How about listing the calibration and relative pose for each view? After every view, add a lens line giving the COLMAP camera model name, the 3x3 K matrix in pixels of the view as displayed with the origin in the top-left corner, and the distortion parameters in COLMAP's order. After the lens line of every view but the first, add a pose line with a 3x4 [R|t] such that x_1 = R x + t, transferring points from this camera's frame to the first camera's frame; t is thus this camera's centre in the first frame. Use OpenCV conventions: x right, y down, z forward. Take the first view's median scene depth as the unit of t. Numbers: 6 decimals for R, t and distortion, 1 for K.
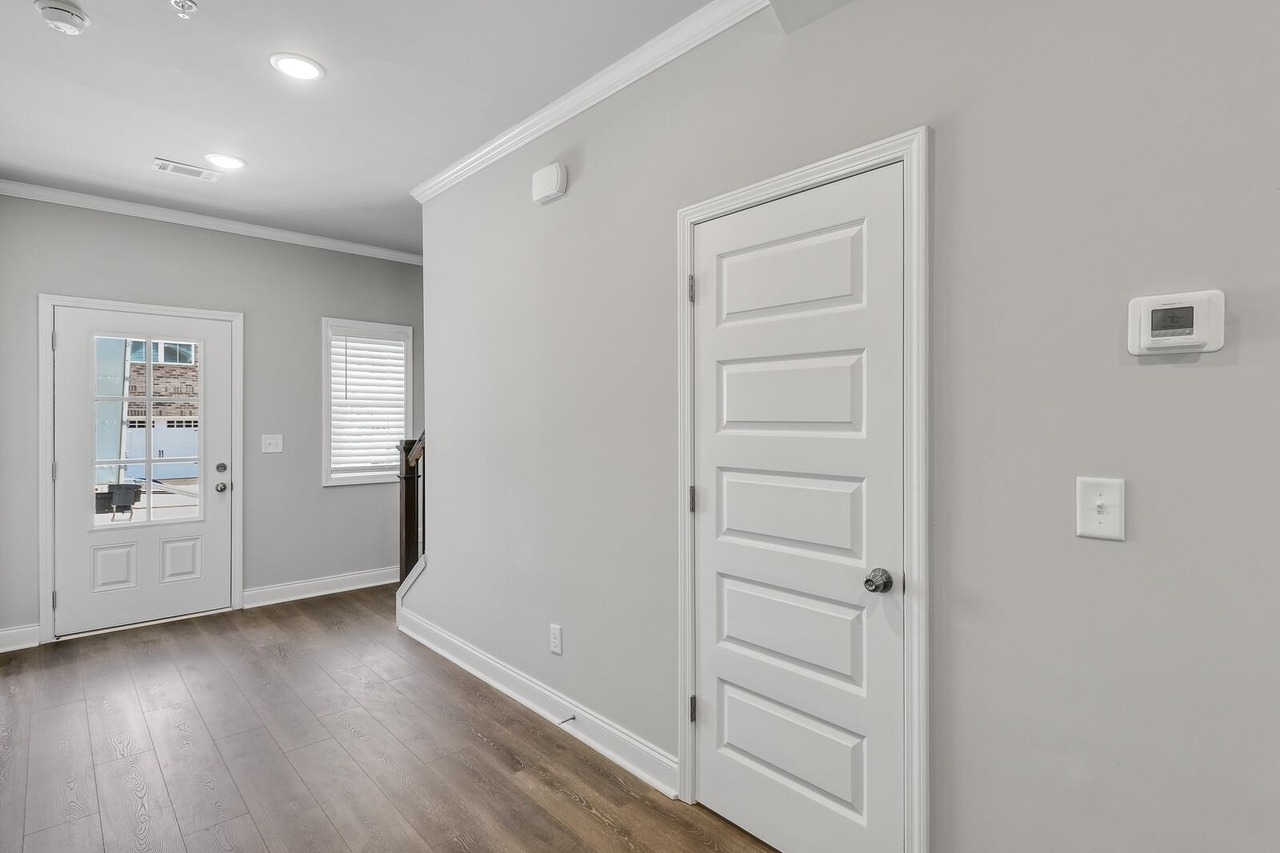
lens RADIAL K [[640.5, 0, 640.0], [0, 640.5, 426.5], [0, 0, 1]] dist [0.022330, -0.000216]
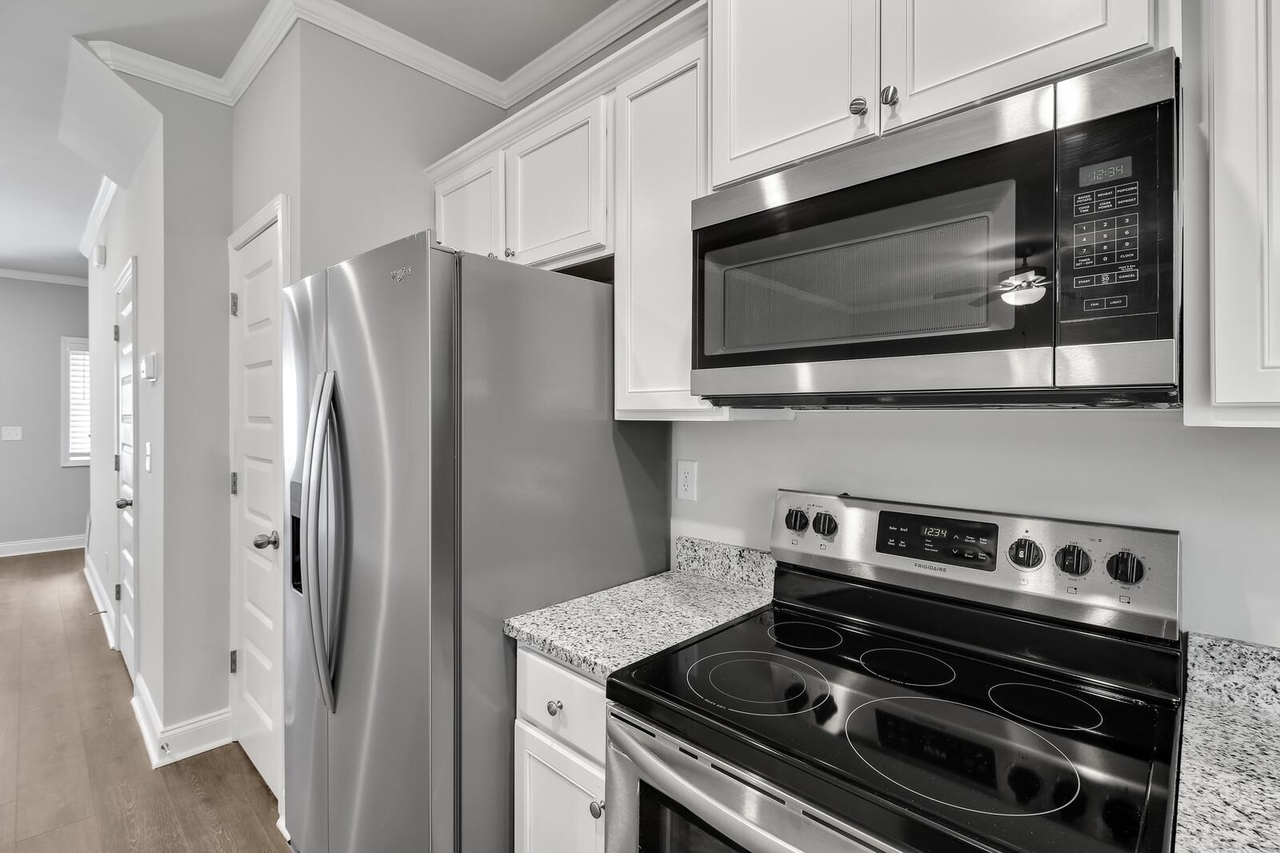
lens RADIAL K [[582.3, 0, 649.8], [0, 582.3, 408.0], [0, 0, 1]] dist [0.001482, -0.000588]
pose [[0.997907, -0.001109, 0.064653, 0.622675], [0.002624, 0.999724, -0.023355, 0.005356], [-0.064609, 0.023475, 0.997634, -0.257055]]
